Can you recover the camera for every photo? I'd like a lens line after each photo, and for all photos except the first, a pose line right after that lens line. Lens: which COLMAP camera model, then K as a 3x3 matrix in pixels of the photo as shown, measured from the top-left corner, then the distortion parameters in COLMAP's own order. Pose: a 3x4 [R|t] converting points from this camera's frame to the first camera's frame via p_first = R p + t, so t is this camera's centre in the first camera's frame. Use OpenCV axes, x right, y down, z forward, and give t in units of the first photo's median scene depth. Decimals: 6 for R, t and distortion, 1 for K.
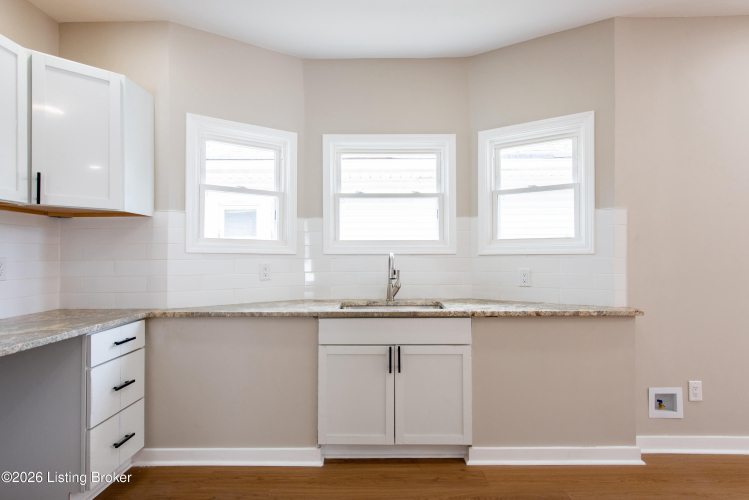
lens RADIAL K [[406.7, 0, 374.5], [0, 406.7, 250.0], [0, 0, 1]] dist [0.013758, -0.000382]
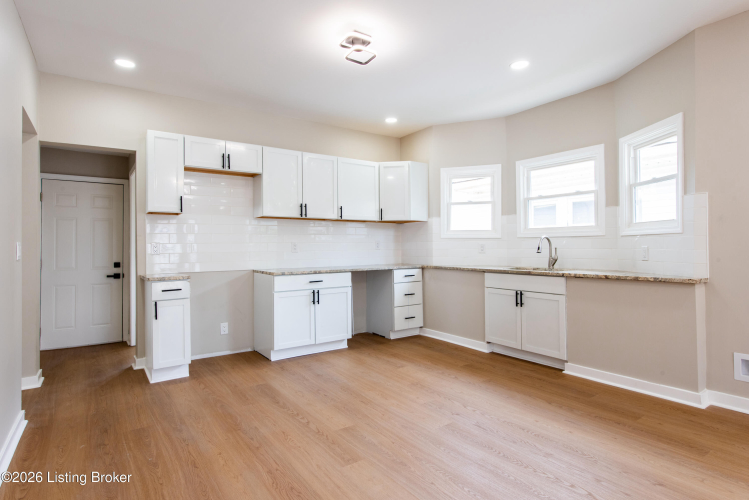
lens RADIAL K [[406.7, 0, 374.5], [0, 406.7, 250.0], [0, 0, 1]] dist [0.013758, -0.000382]
pose [[0.574053, 0.006874, -0.818789, 1.064124], [0.017448, 0.999635, 0.020625, 0.019984], [0.818632, -0.026126, 0.573723, -0.448193]]
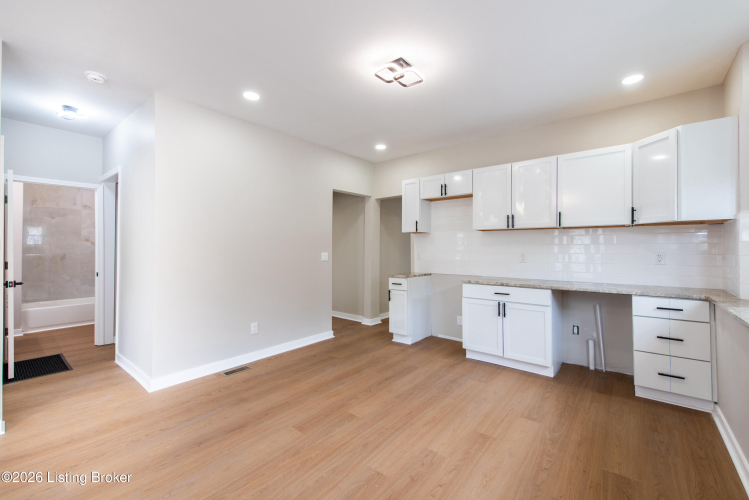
lens RADIAL K [[312.3, 0, 374.5], [0, 312.3, 250.0], [0, 0, 1]] dist [0.001687, 0.000050]
pose [[-0.632452, 0.007701, -0.774561, 0.849159], [0.013810, 0.999904, -0.001335, -0.005282], [0.774476, -0.011541, -0.632498, 0.800778]]
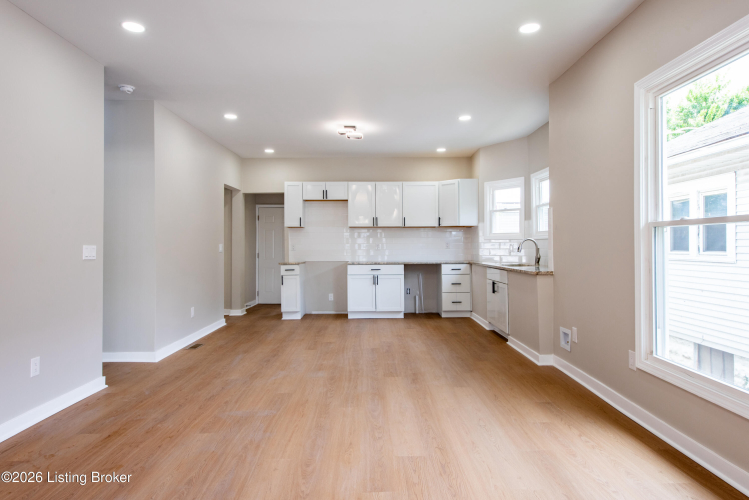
lens RADIAL K [[451.6, 0, 374.5], [0, 451.6, 250.0], [0, 0, 1]] dist [0.000434, -0.000303]
pose [[0.012403, 0.012137, -0.999849, 2.423898], [0.019117, 0.999741, 0.012373, 0.024730], [0.999740, -0.019268, 0.012168, 0.325453]]
